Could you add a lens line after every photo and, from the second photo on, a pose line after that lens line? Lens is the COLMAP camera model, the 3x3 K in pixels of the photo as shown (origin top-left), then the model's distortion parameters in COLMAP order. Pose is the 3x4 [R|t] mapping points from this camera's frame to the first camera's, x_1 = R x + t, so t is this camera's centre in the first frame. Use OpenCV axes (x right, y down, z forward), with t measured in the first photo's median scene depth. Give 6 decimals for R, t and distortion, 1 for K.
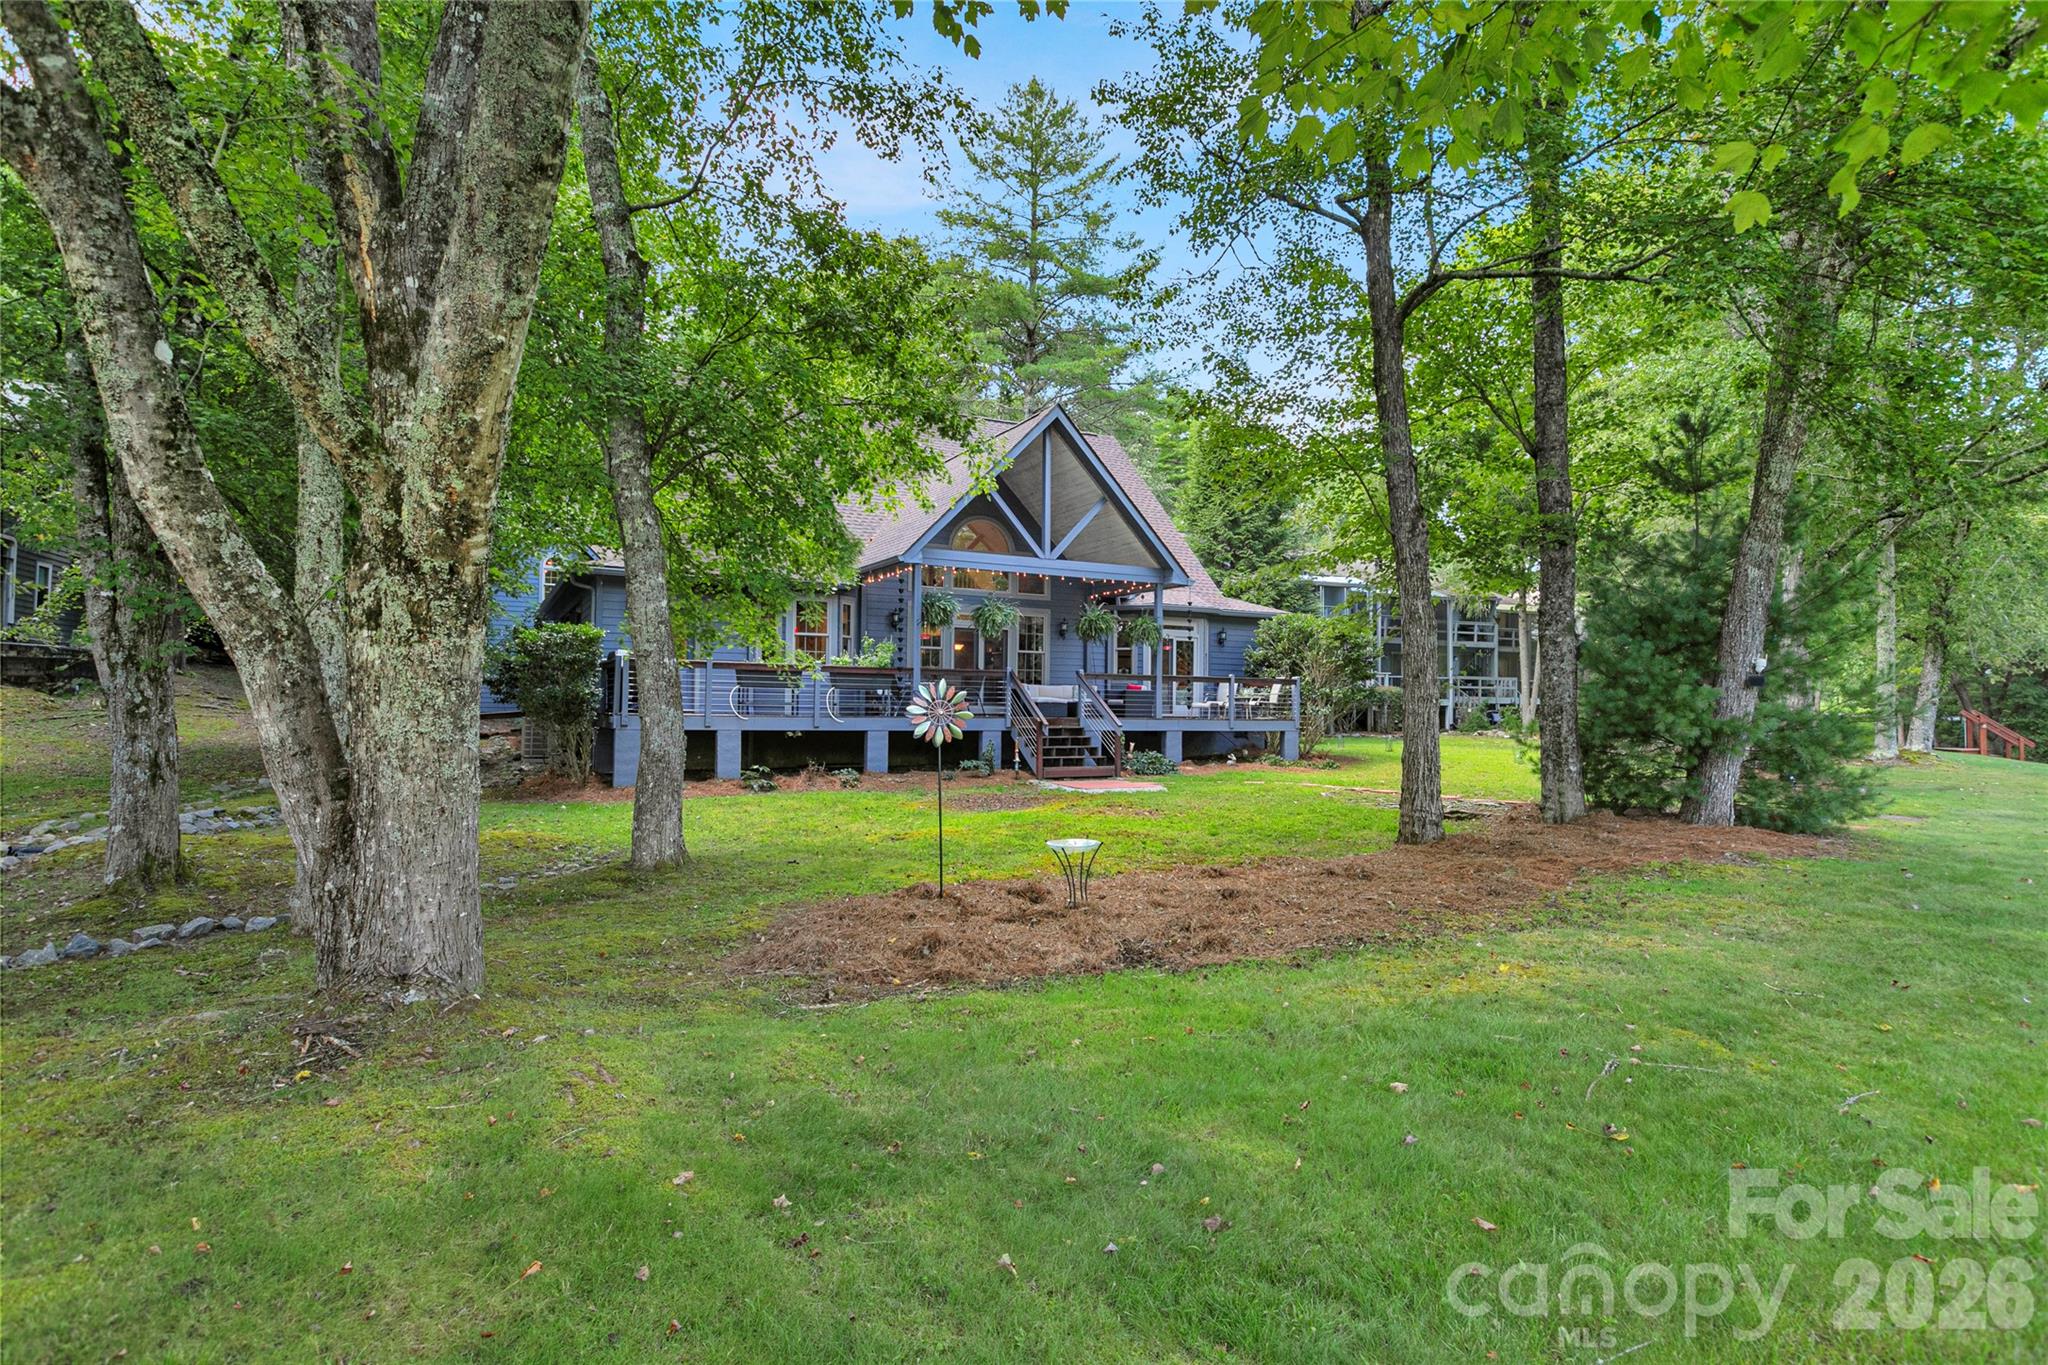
lens RADIAL K [[1145.4, 0, 1031.4], [0, 1145.4, 670.6], [0, 0, 1]] dist [0.000176, 0.000037]
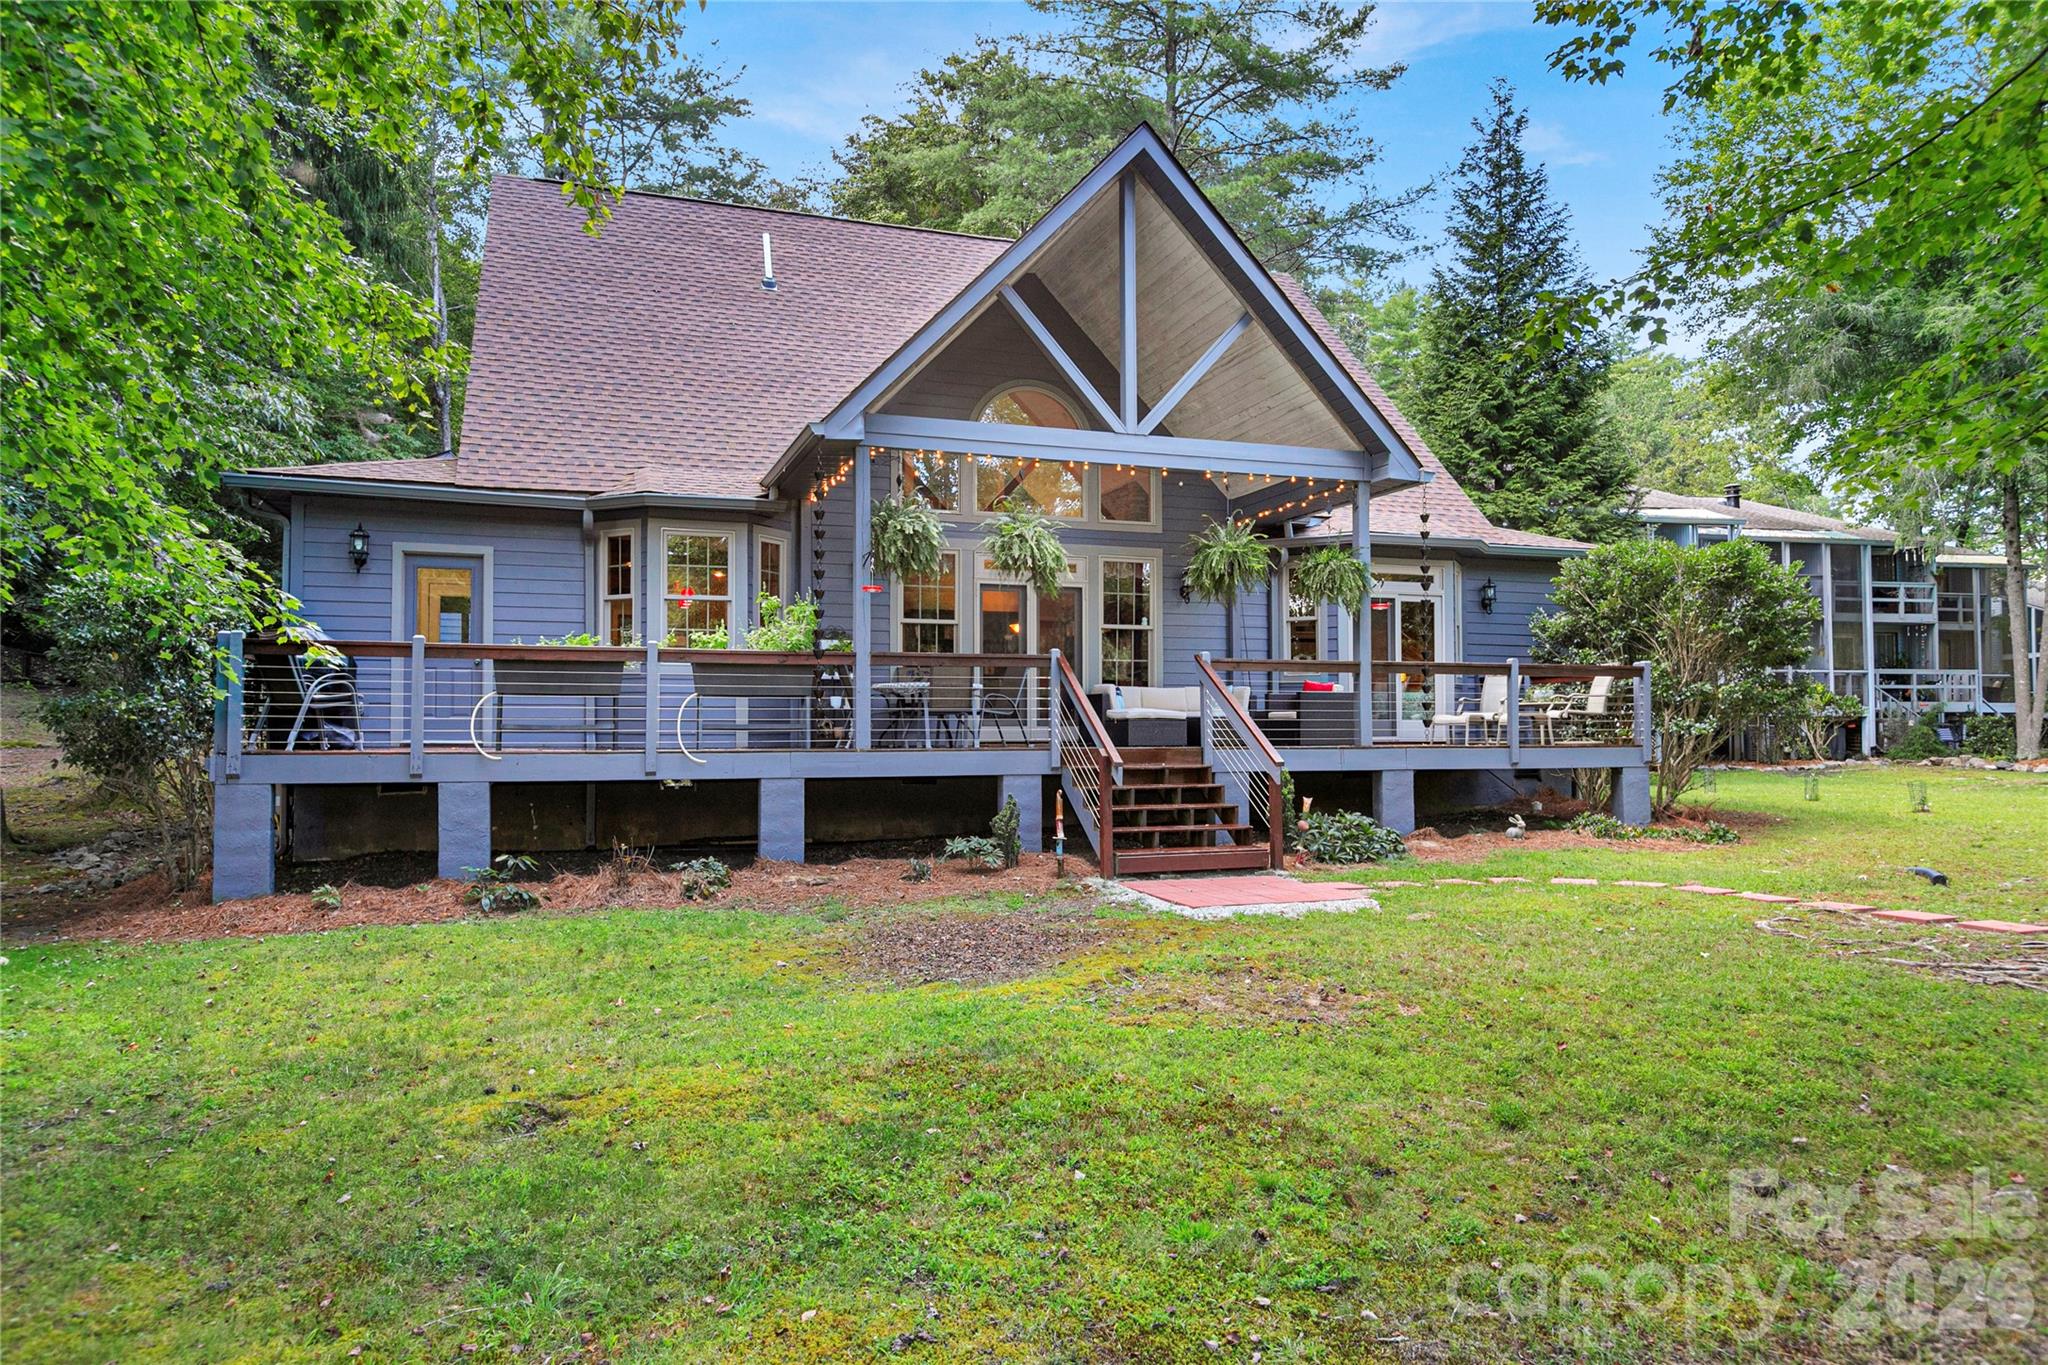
lens RADIAL K [[1330.1, 0, 1024.0], [0, 1330.1, 682.5], [0, 0, 1]] dist [-0.001363, -0.000043]
pose [[0.987120, -0.018868, -0.158867, 0.053199], [0.018271, 0.999819, -0.005218, 0.013189], [0.158937, 0.002248, 0.987286, 0.375461]]
